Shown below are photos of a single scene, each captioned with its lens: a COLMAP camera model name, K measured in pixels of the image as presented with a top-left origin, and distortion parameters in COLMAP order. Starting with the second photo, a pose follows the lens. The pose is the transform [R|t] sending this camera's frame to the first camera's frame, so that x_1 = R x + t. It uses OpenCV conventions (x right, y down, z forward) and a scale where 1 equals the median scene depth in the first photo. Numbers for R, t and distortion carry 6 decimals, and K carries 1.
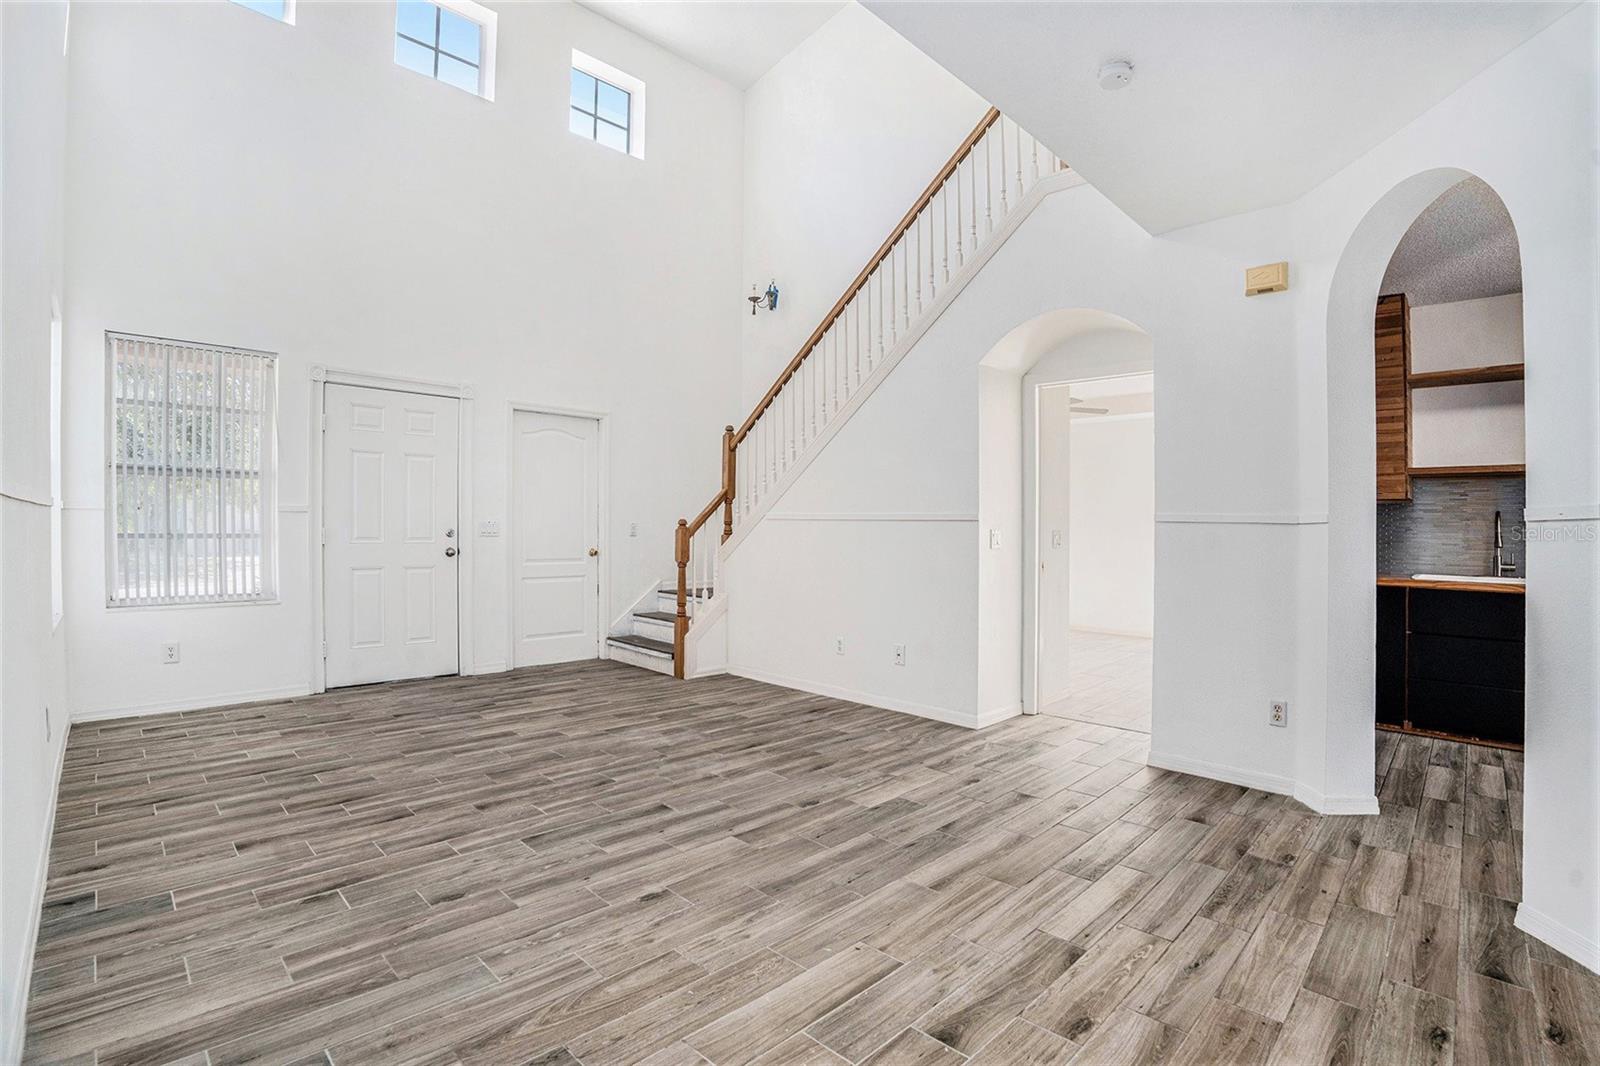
lens RADIAL K [[753.2, 0, 826.6], [0, 753.2, 551.0], [0, 0, 1]] dist [-0.078104, 0.014805]
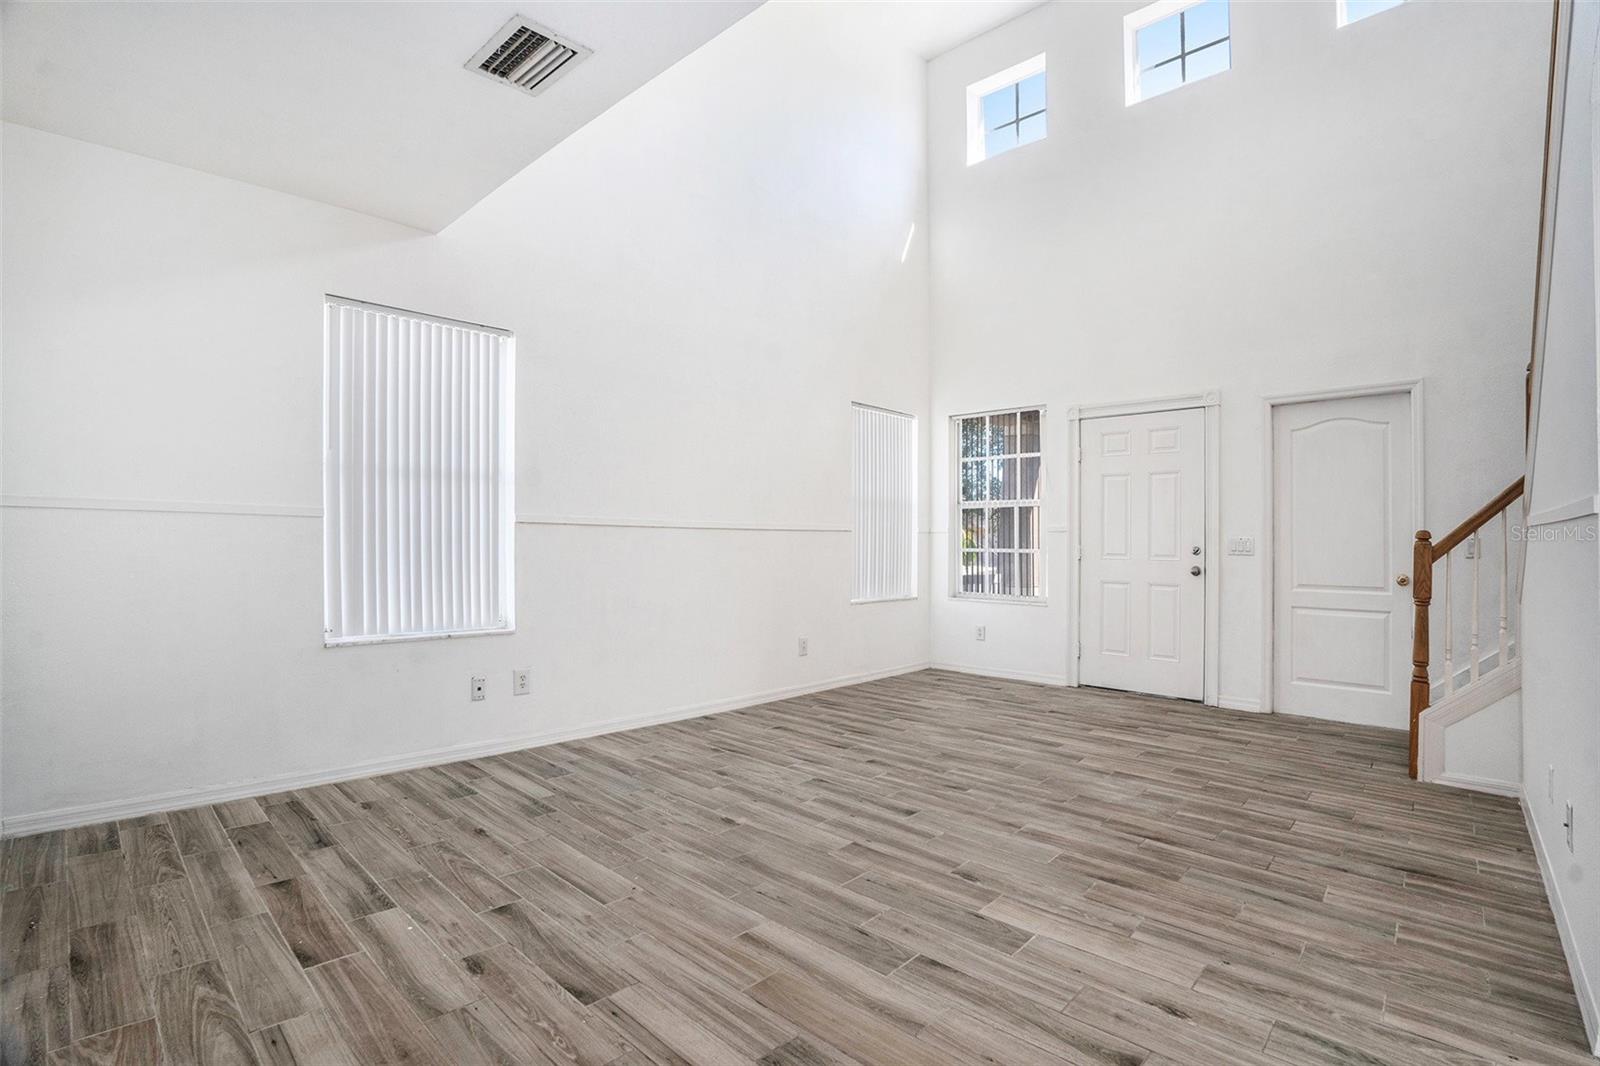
lens RADIAL K [[753.2, 0, 732.2], [0, 753.2, 529.7], [0, 0, 1]] dist [-0.078104, 0.014805]
pose [[-0.047597, -0.025586, -0.998539, 0.694649], [-0.037520, 0.999012, -0.023809, -0.010123], [0.998162, 0.036332, -0.048510, 0.666618]]
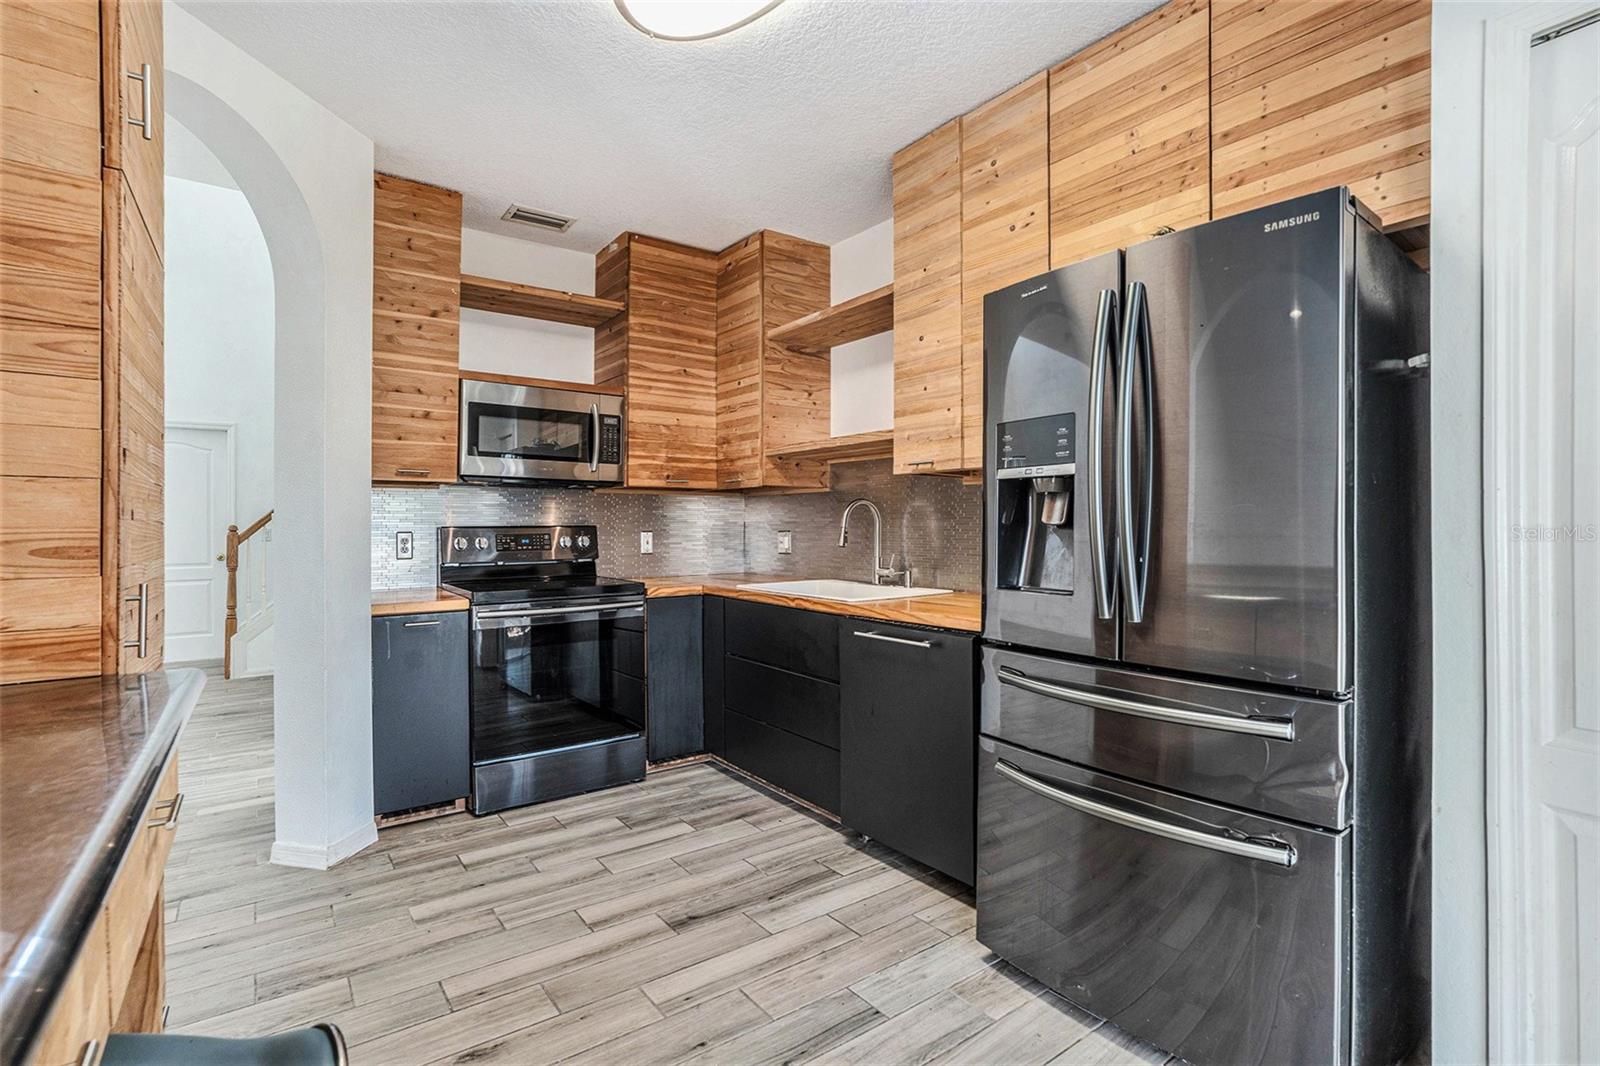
lens RADIAL K [[753.2, 0, 828.8], [0, 753.2, 532.5], [0, 0, 1]] dist [-0.078104, 0.014805]
pose [[0.989029, -0.008651, -0.147468, 1.208309], [0.003973, 0.999480, -0.031988, 0.004569], [0.147668, 0.031051, 0.988549, 0.199539]]
